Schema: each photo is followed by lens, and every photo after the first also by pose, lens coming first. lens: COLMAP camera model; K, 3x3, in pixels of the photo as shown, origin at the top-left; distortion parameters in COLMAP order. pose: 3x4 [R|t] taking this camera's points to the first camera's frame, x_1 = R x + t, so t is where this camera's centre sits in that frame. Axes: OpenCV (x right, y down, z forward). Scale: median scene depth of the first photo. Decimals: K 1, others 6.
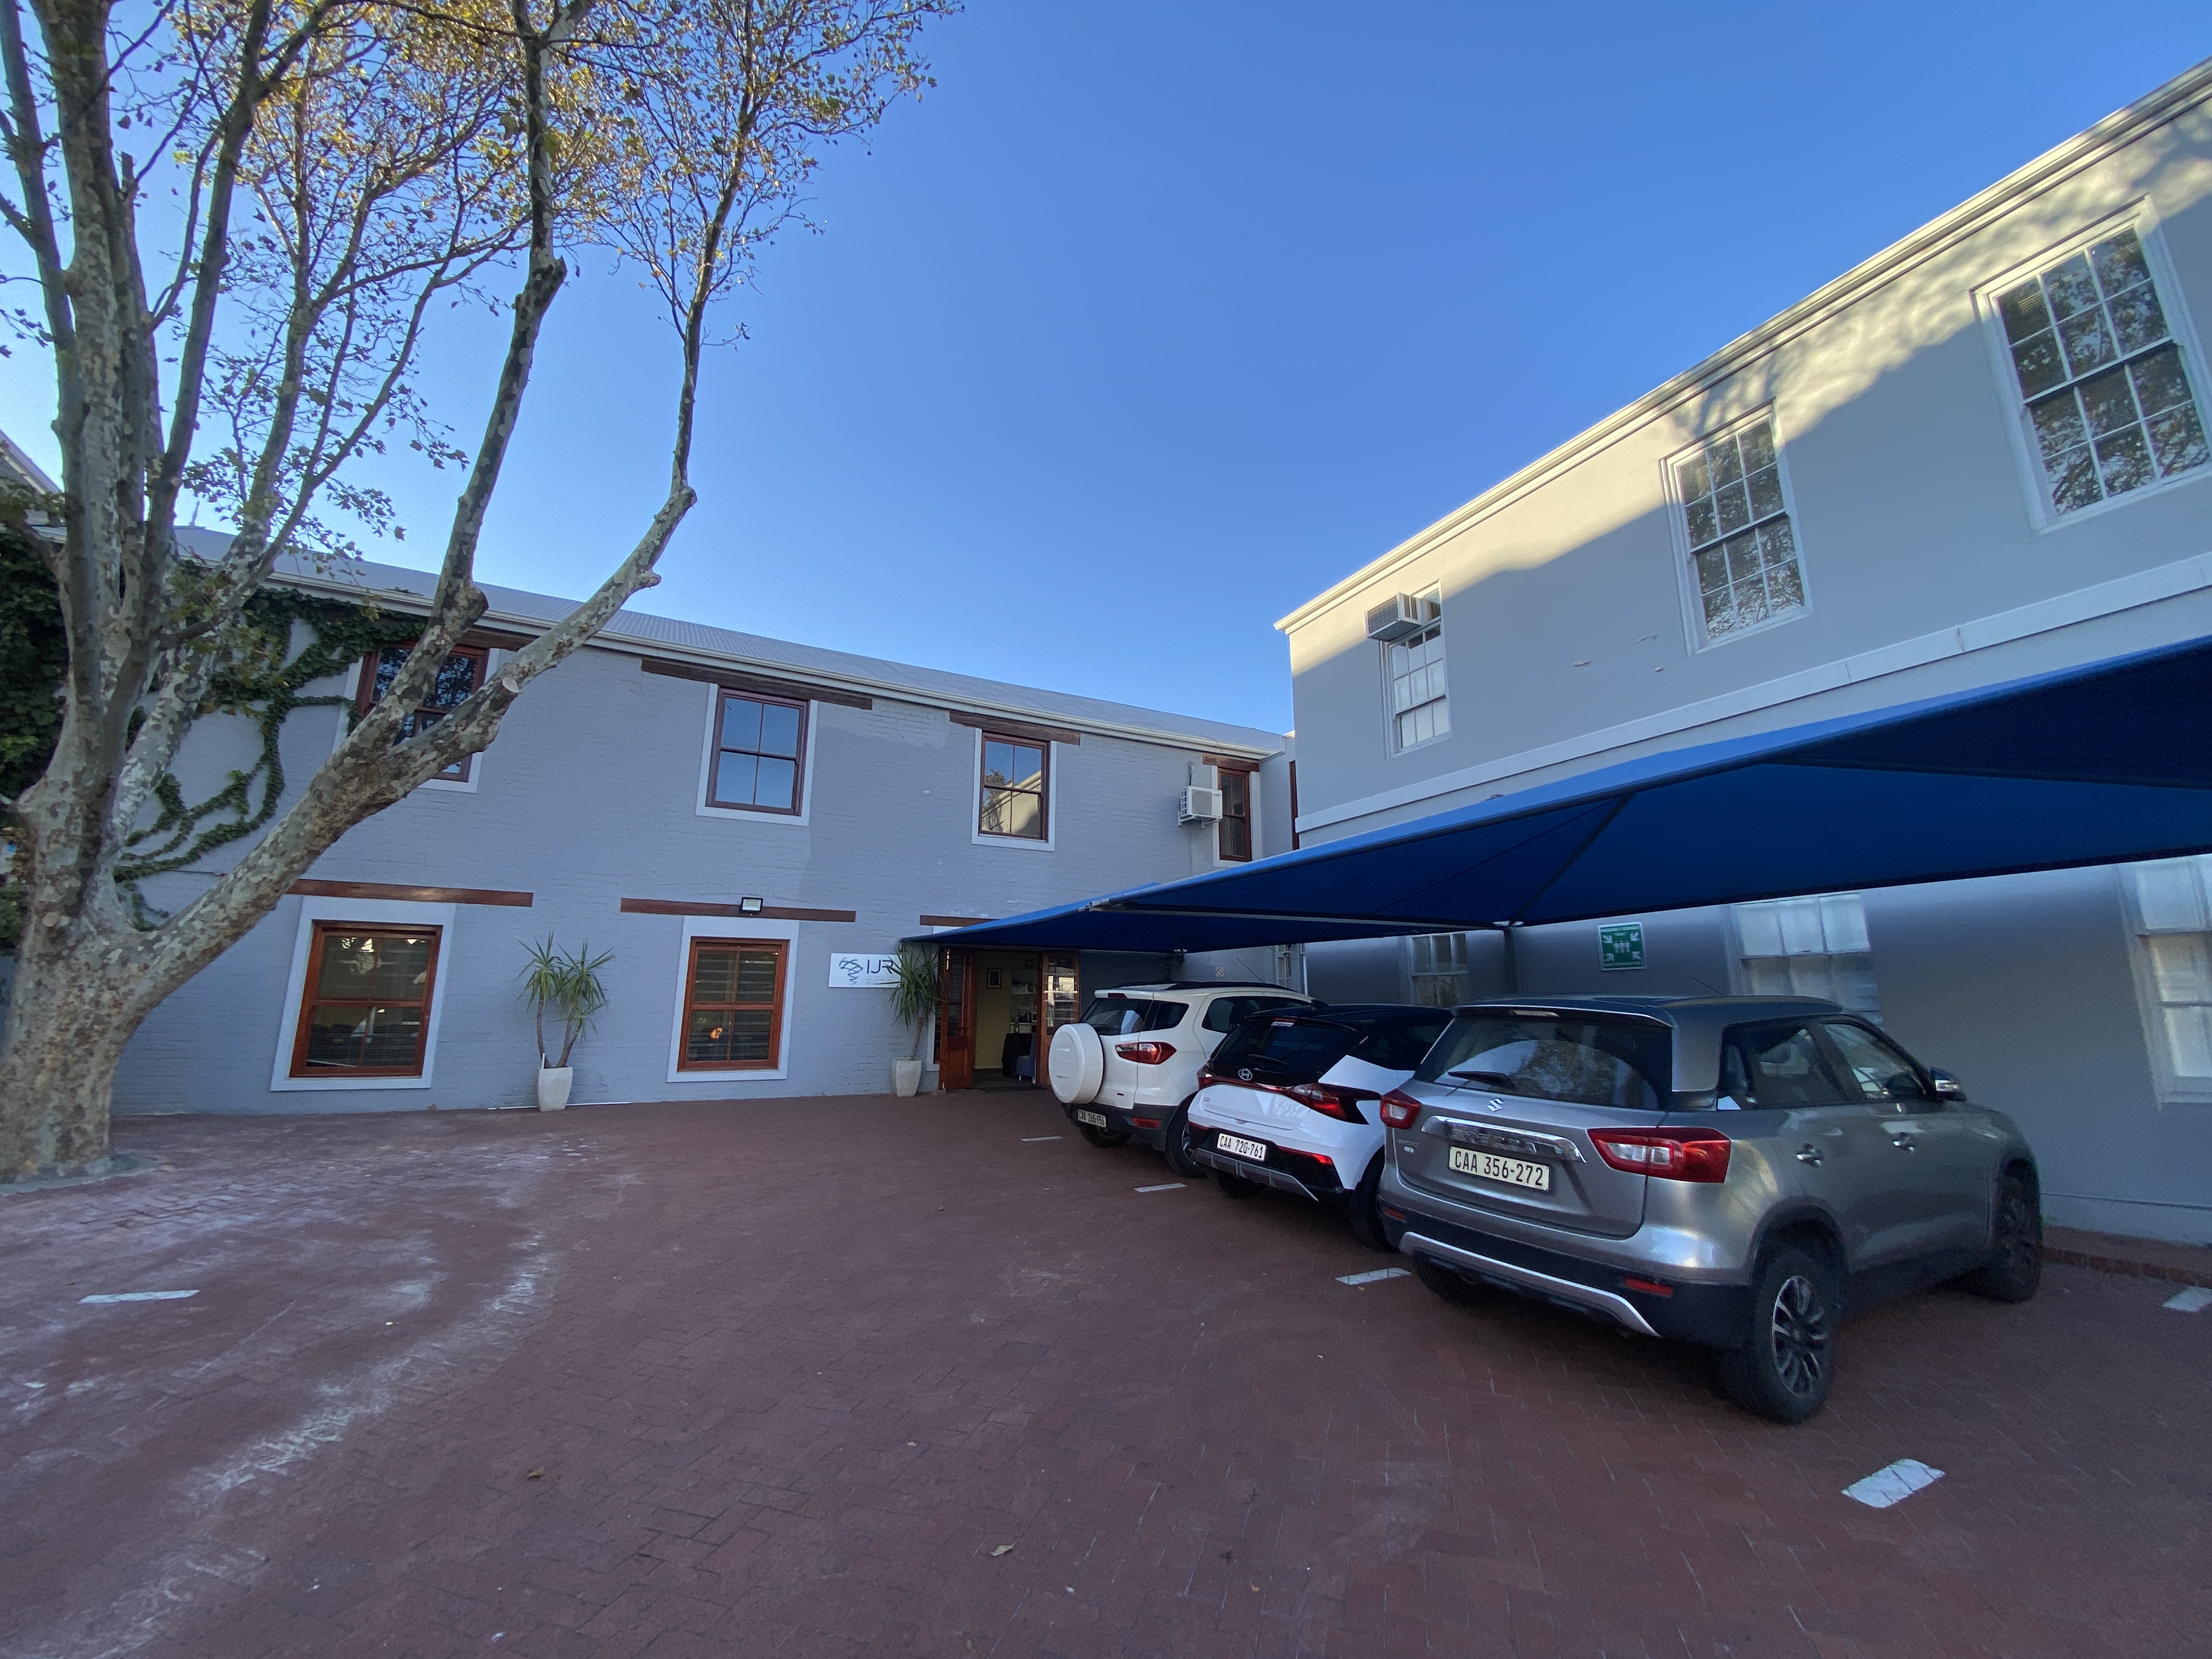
lens RADIAL K [[878.4, 0, 1096.4], [0, 878.4, 824.6], [0, 0, 1]] dist [0.065912, -0.034639]
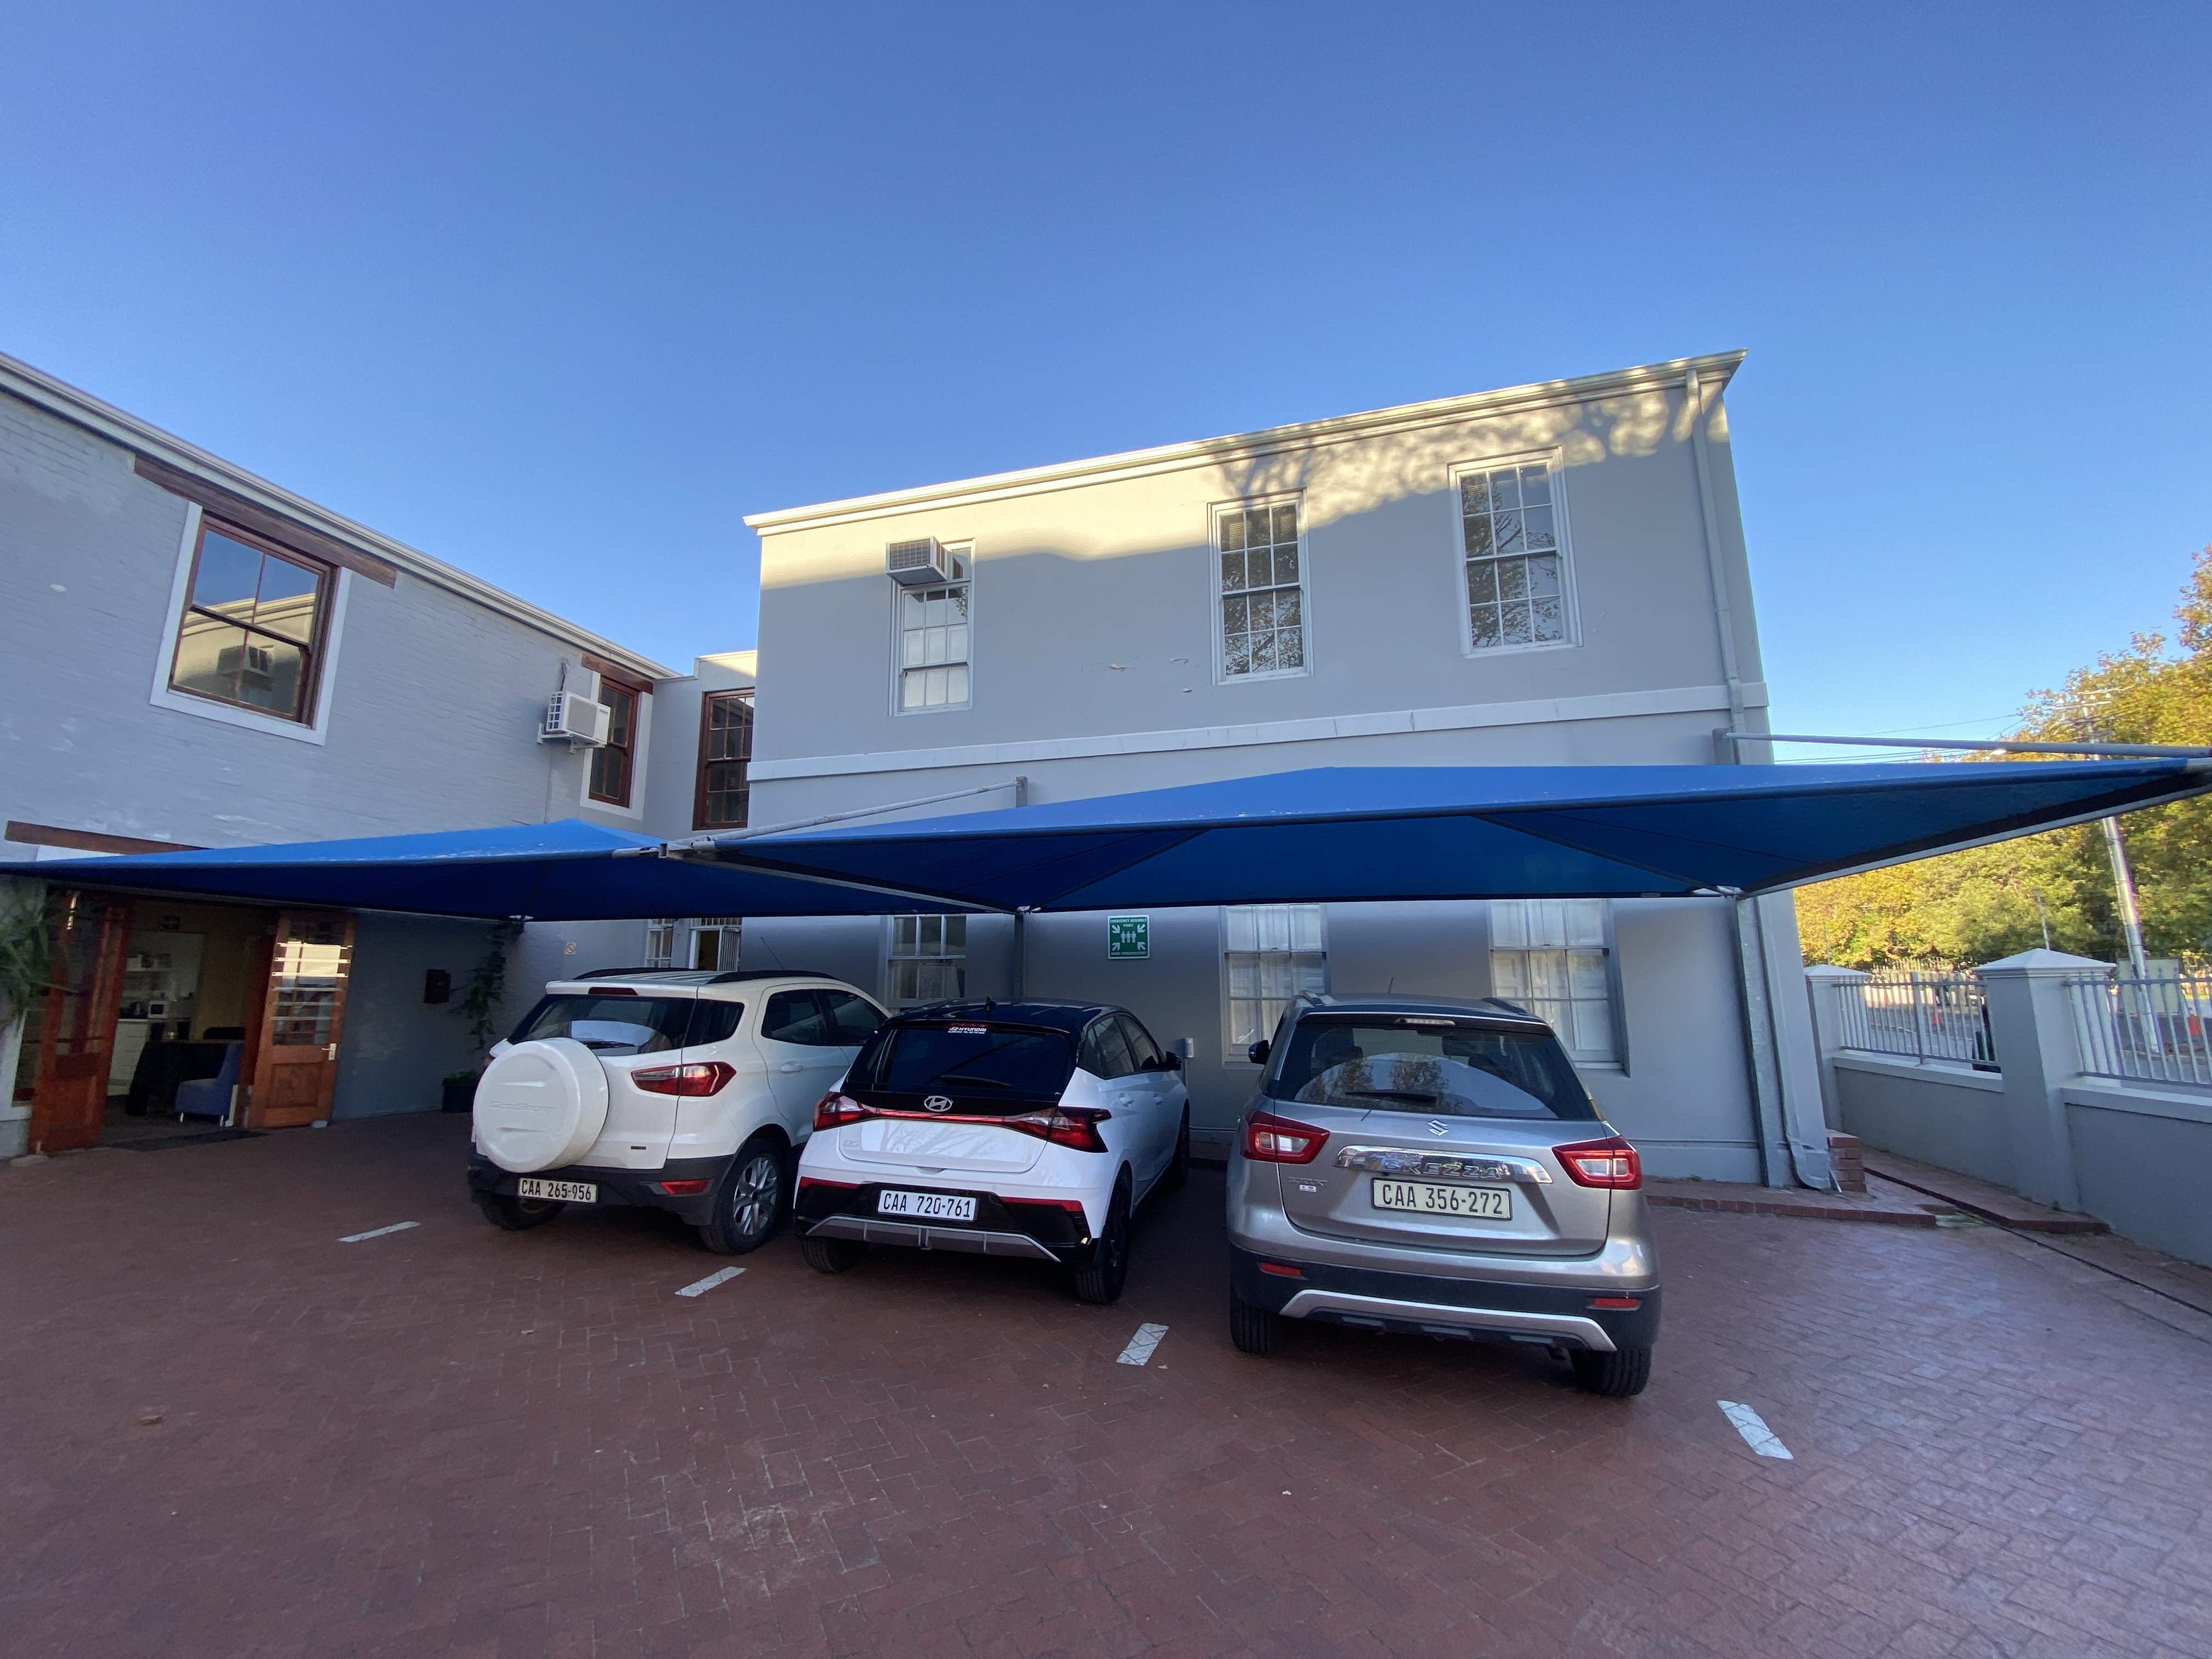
lens RADIAL K [[891.5, 0, 1106.0], [0, 891.5, 829.5], [0, 0, 1]] dist [0.069606, -0.049148]
pose [[0.683034, 0.122299, 0.720075, -0.234866], [-0.147789, 0.988630, -0.027725, 0.047496], [-0.715278, -0.087482, 0.693342, 0.322786]]
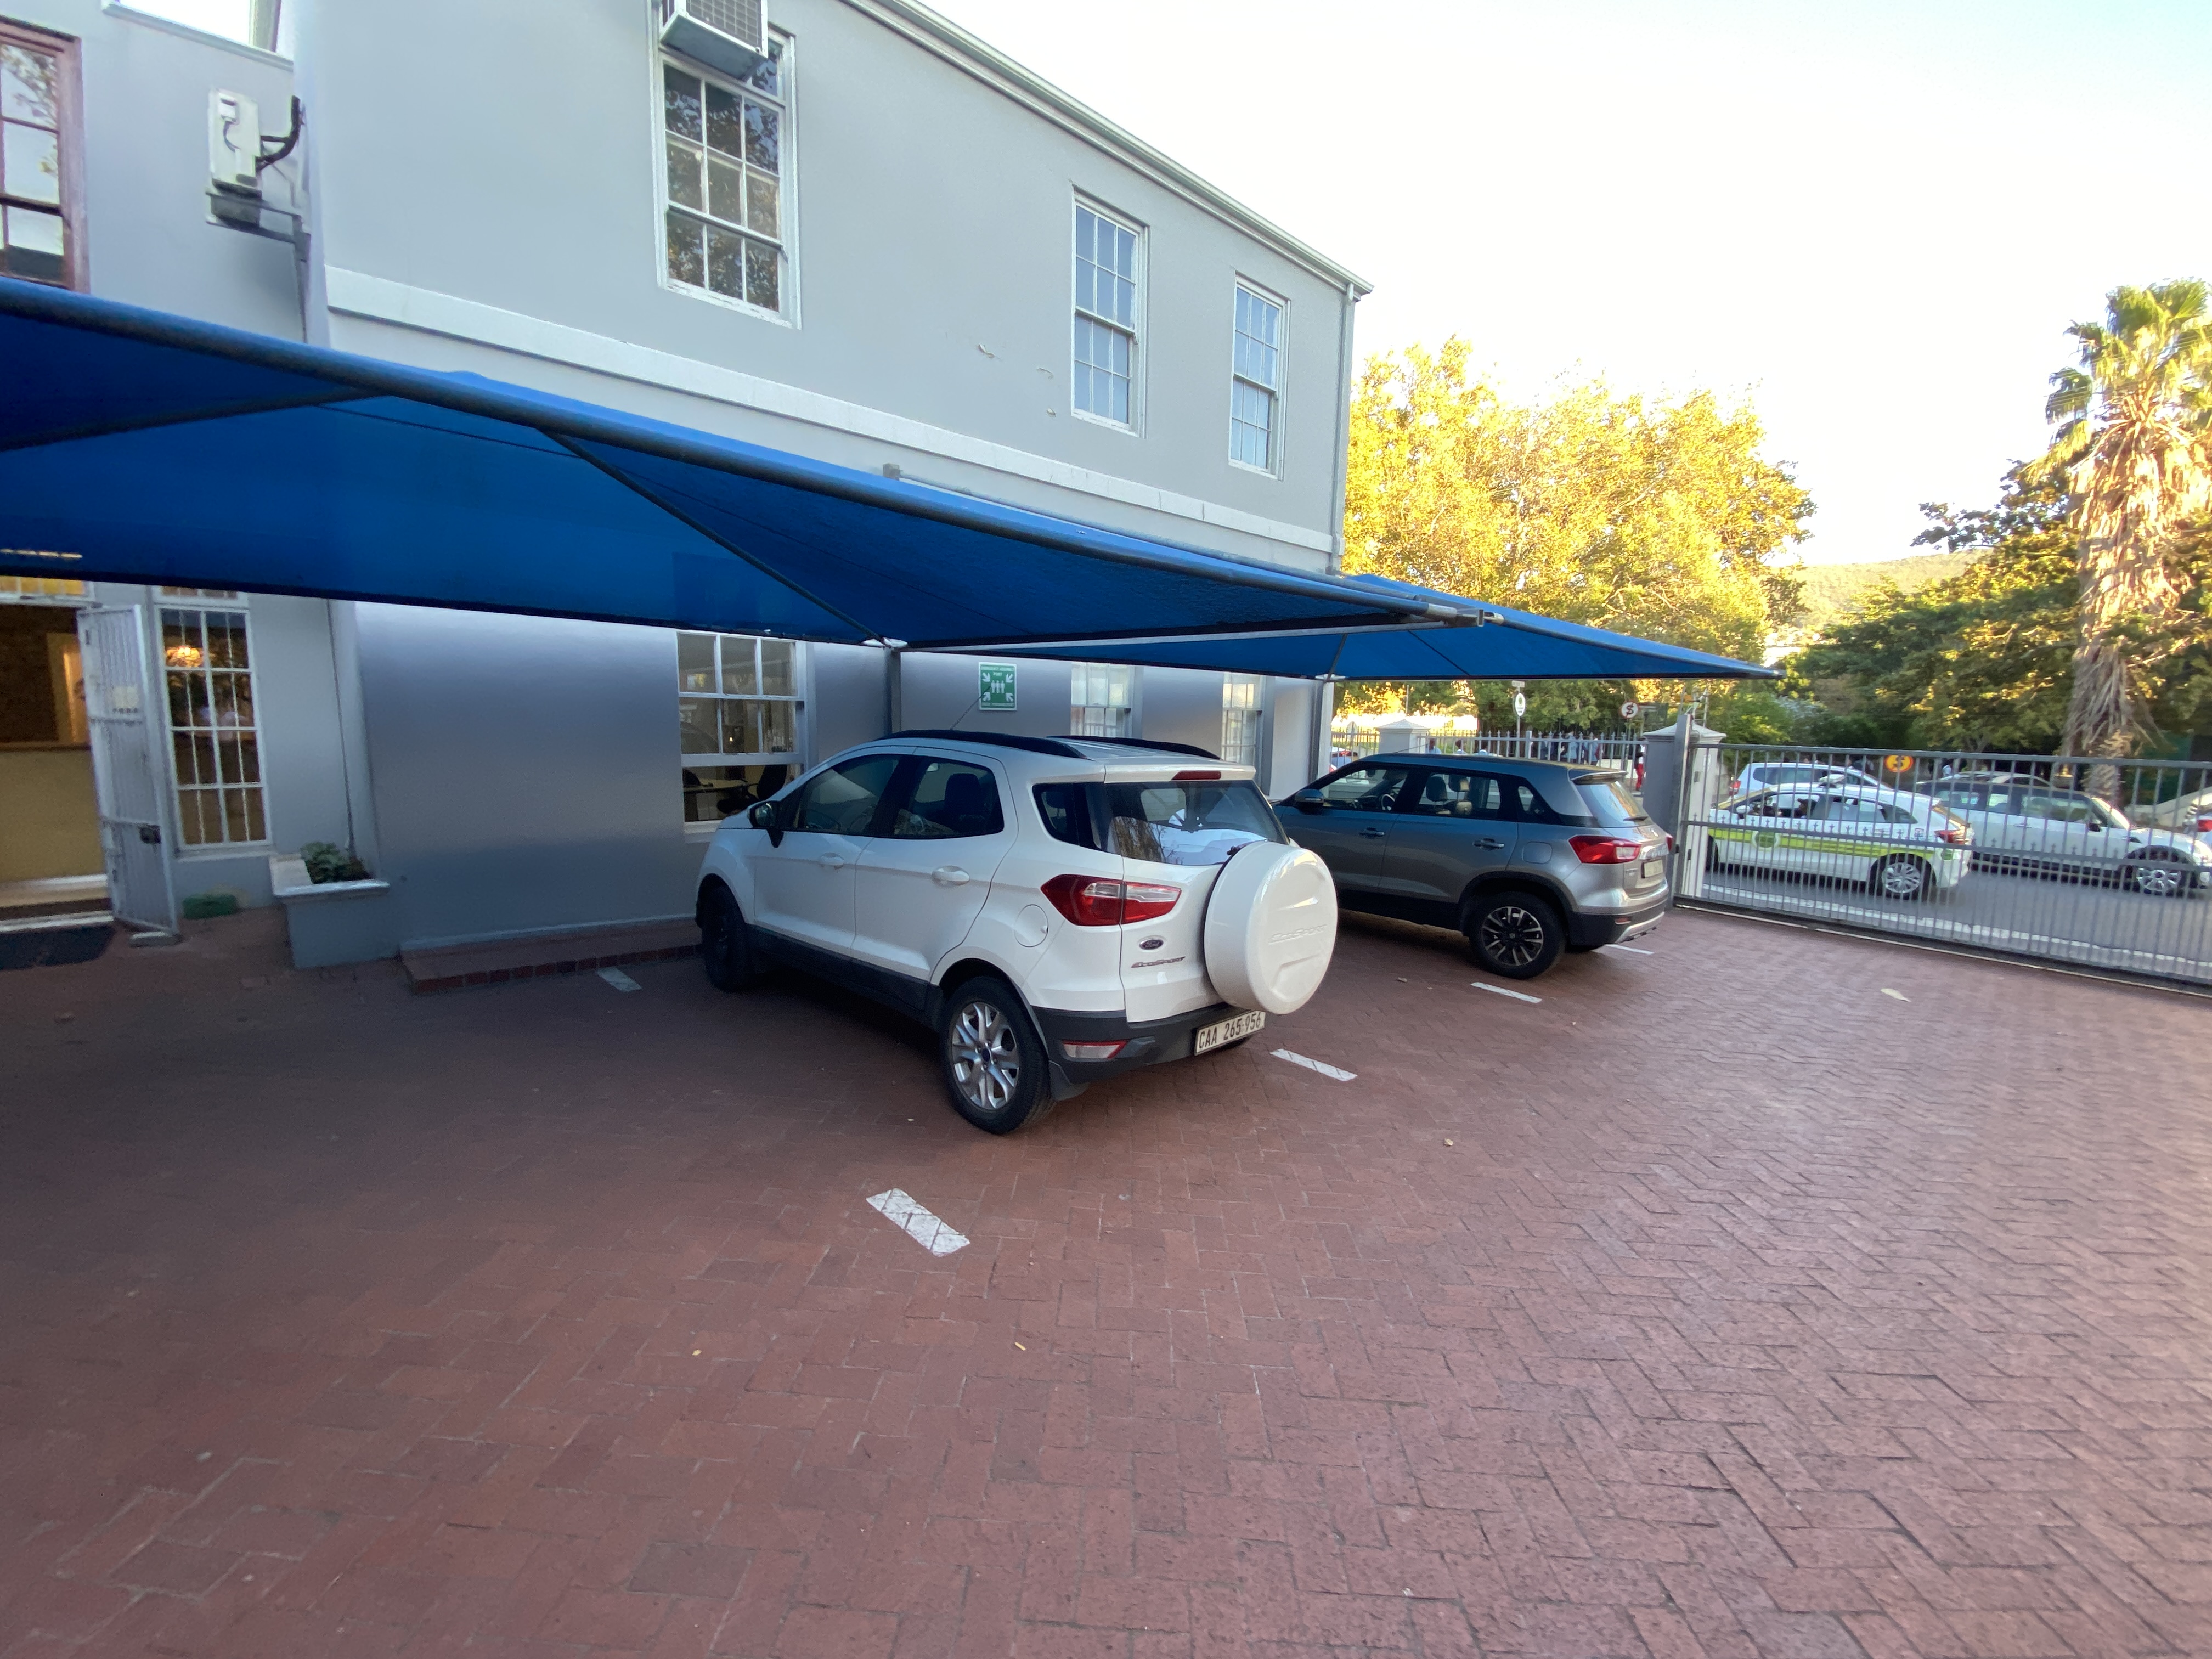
lens RADIAL K [[902.0, 0, 1090.2], [0, 902.0, 827.8], [0, 0, 1]] dist [0.001262, -0.000216]
pose [[-0.271851, -0.127109, 0.953908, -0.445761], [-0.219405, 0.973319, 0.067168, 0.218405], [-0.936994, -0.191033, -0.292486, 1.284328]]
